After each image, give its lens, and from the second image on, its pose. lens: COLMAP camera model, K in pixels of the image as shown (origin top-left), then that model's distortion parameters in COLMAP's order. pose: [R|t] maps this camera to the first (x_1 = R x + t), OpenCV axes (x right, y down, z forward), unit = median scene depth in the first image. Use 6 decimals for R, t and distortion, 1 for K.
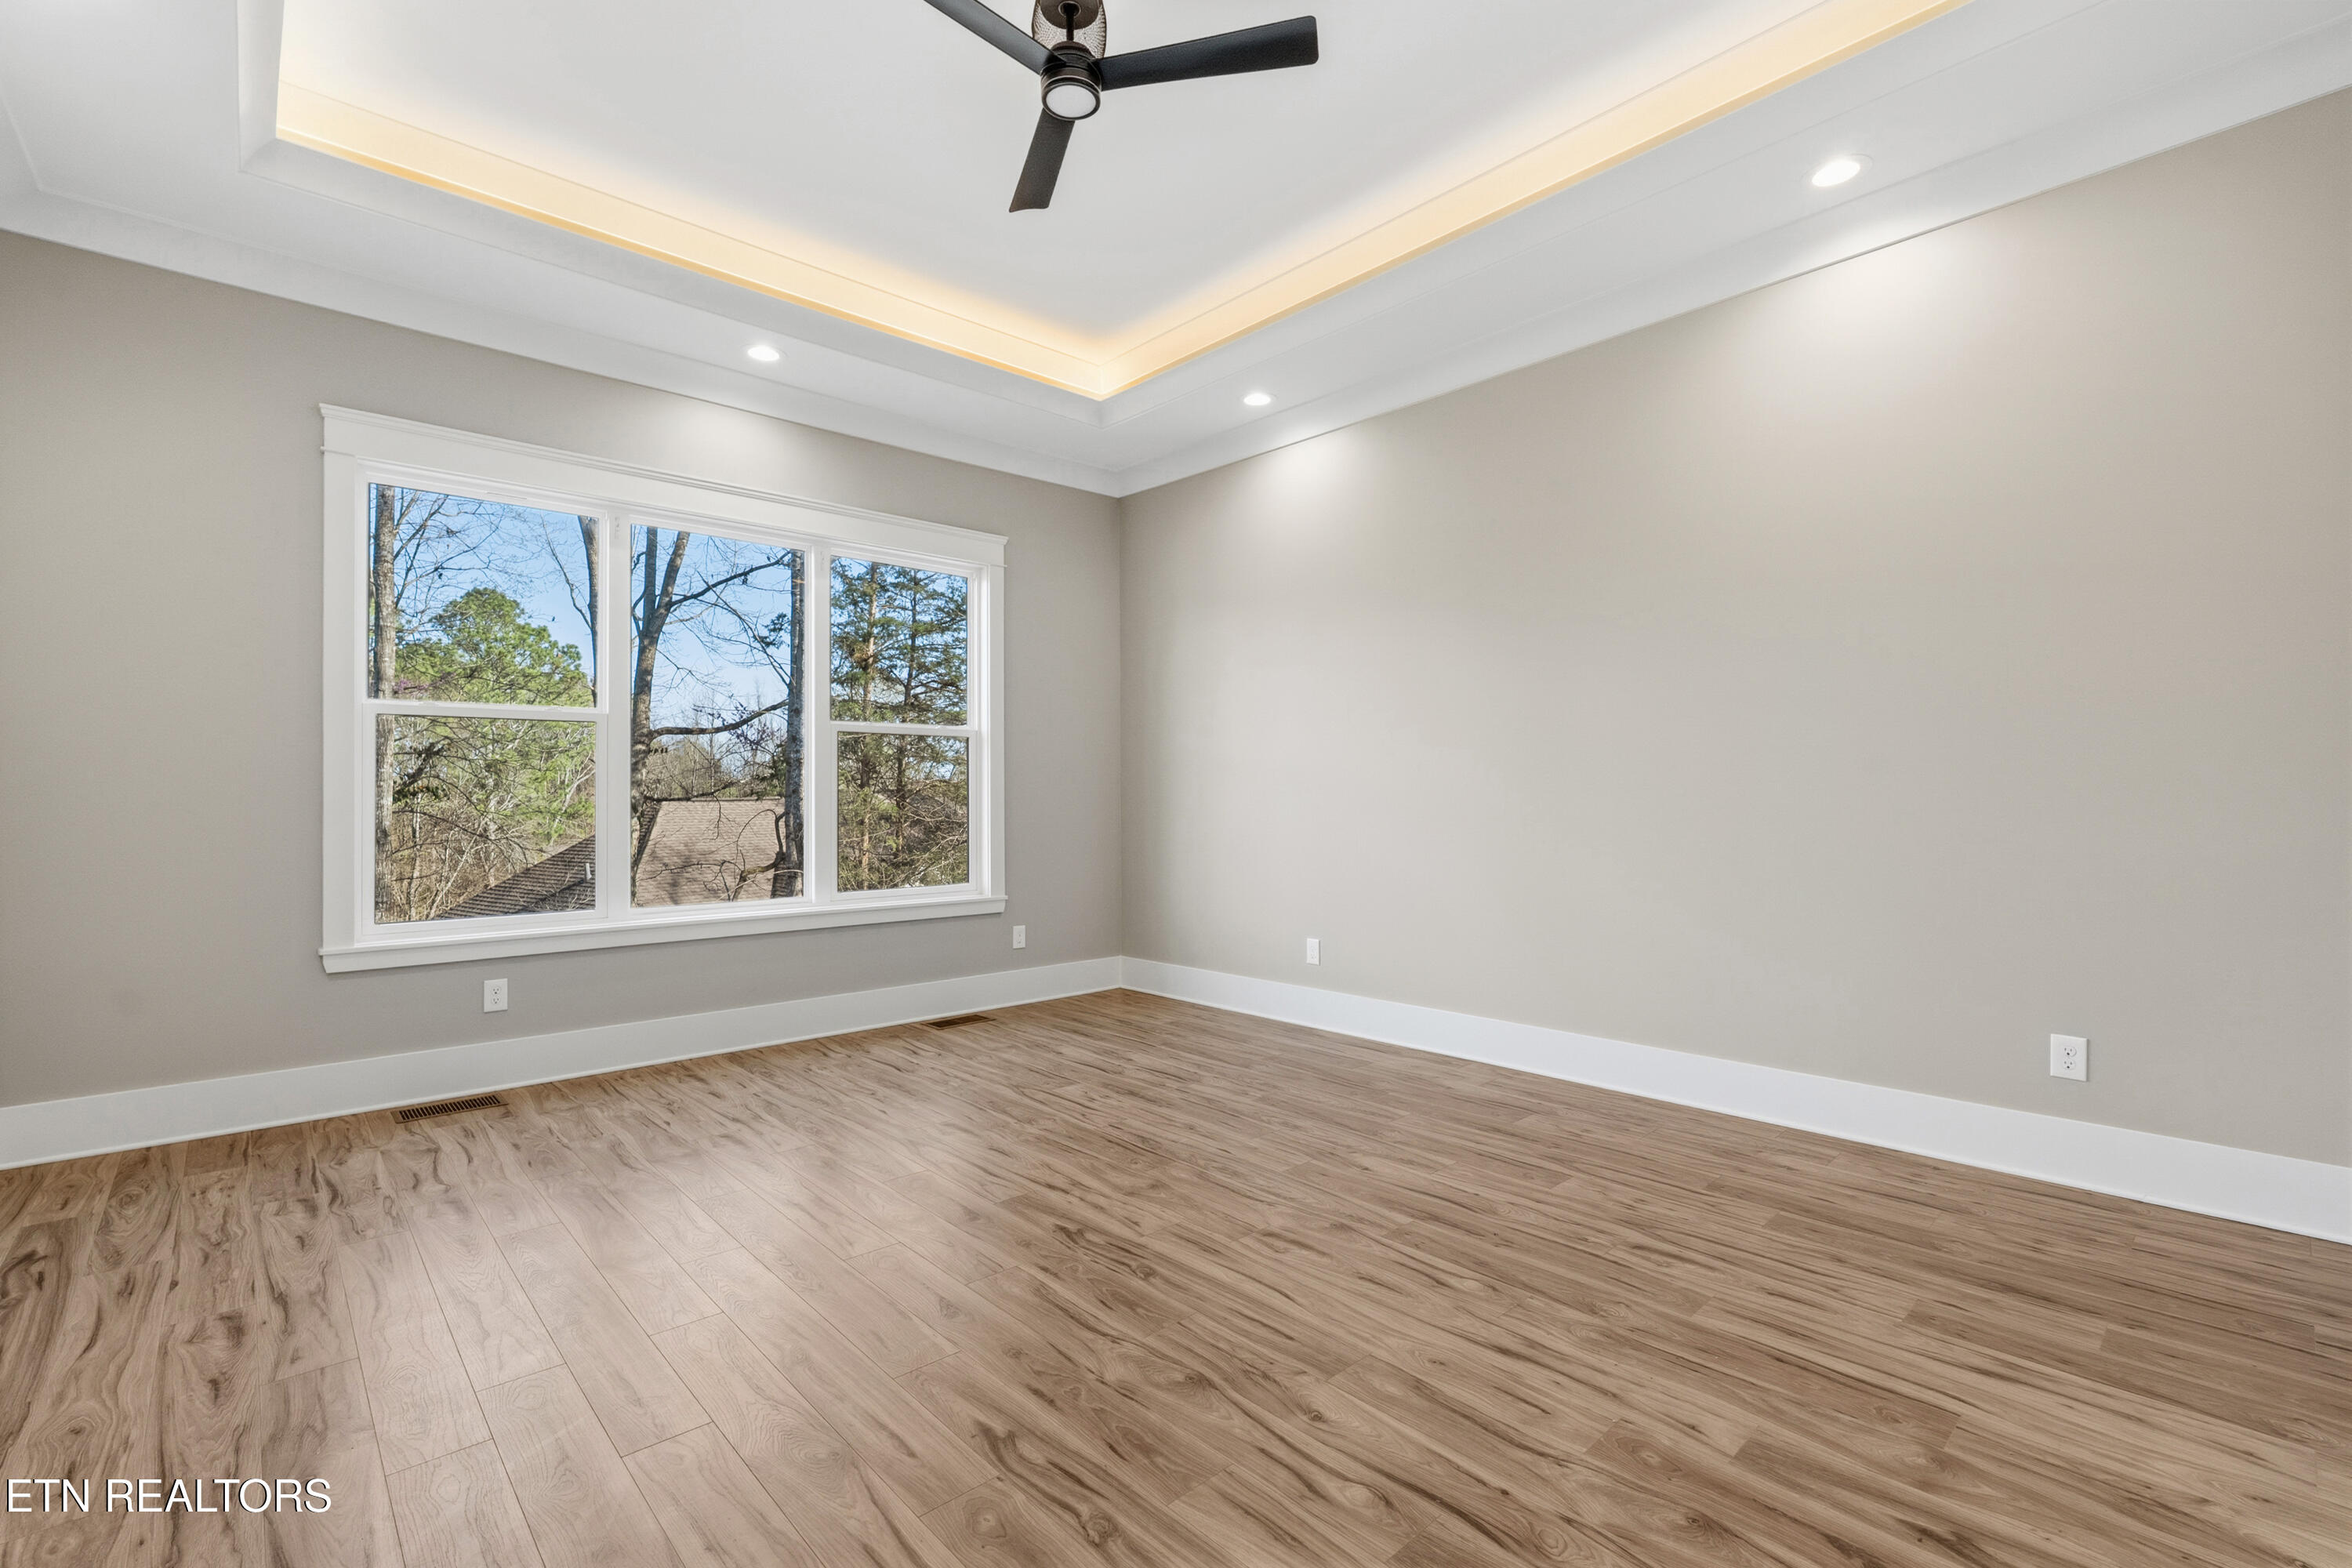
lens RADIAL K [[1039.1, 0, 1171.5], [0, 1039.1, 786.6], [0, 0, 1]] dist [-0.003768, 0.000156]
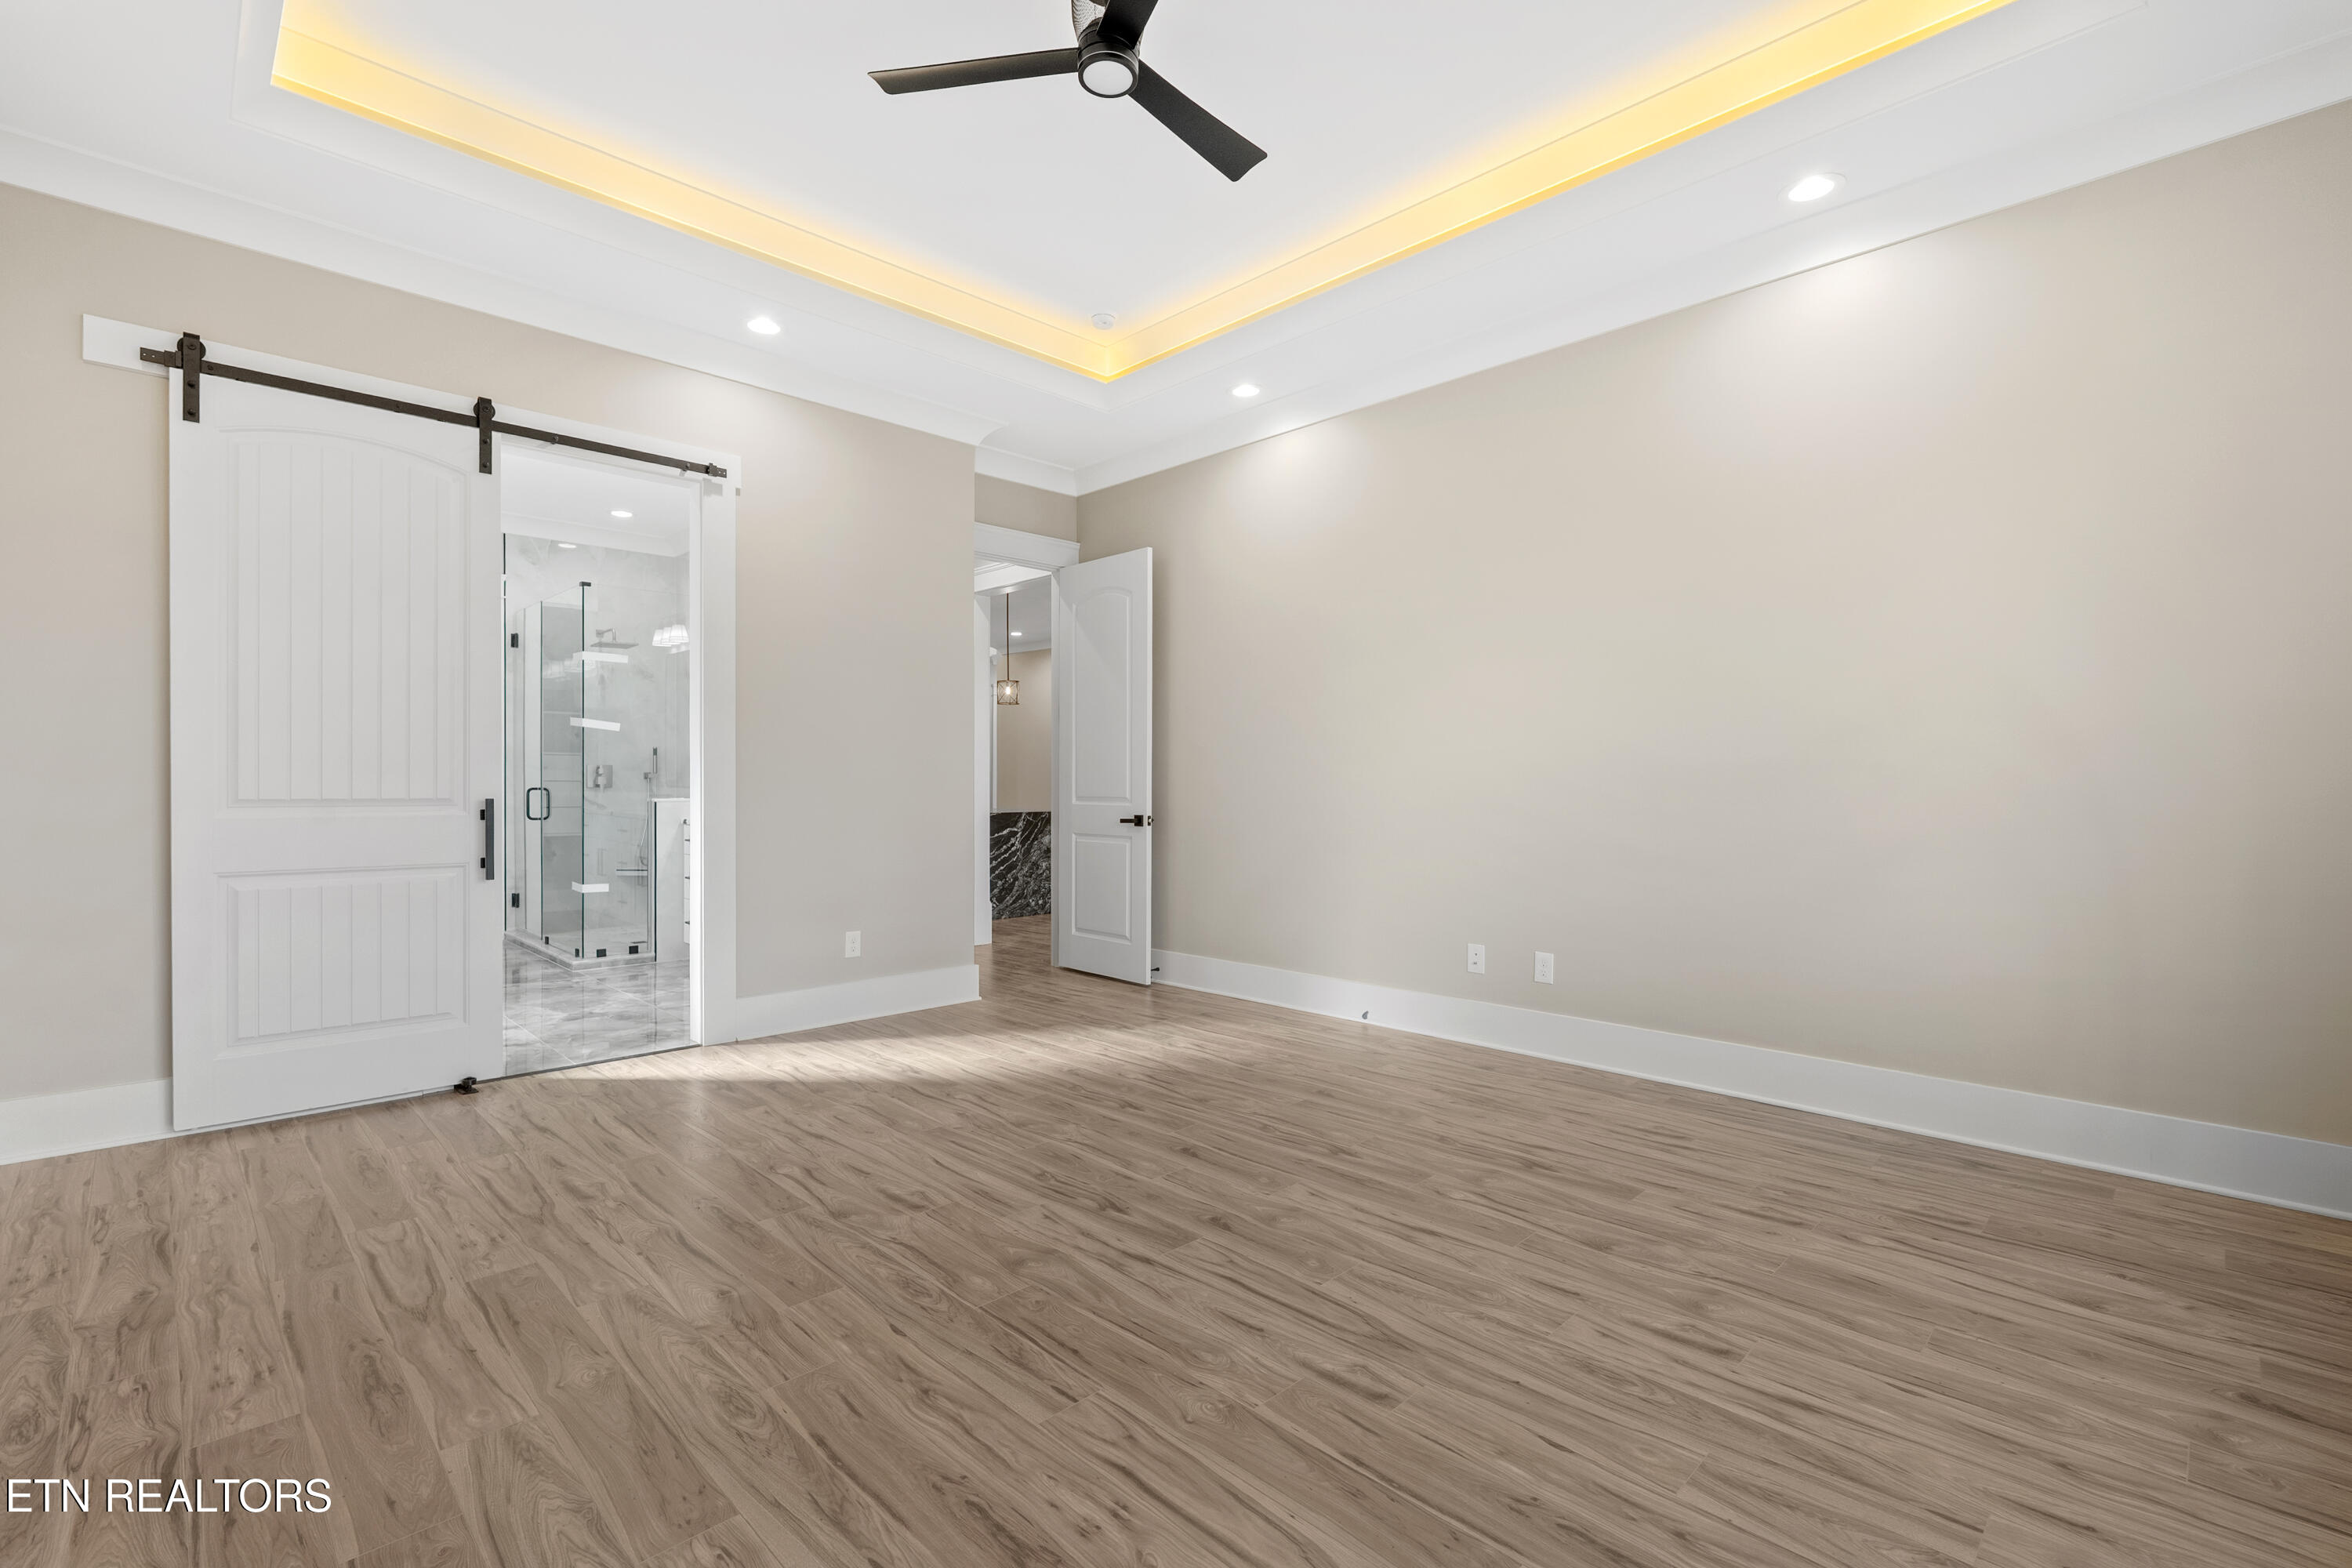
lens RADIAL K [[1039.1, 0, 1171.5], [0, 1039.1, 786.6], [0, 0, 1]] dist [-0.003768, 0.000156]
pose [[-0.999206, 0.004180, -0.039612, -0.107740], [0.004268, 0.999989, -0.002137, 0.015096], [0.039602, -0.002304, -0.999213, 1.863058]]
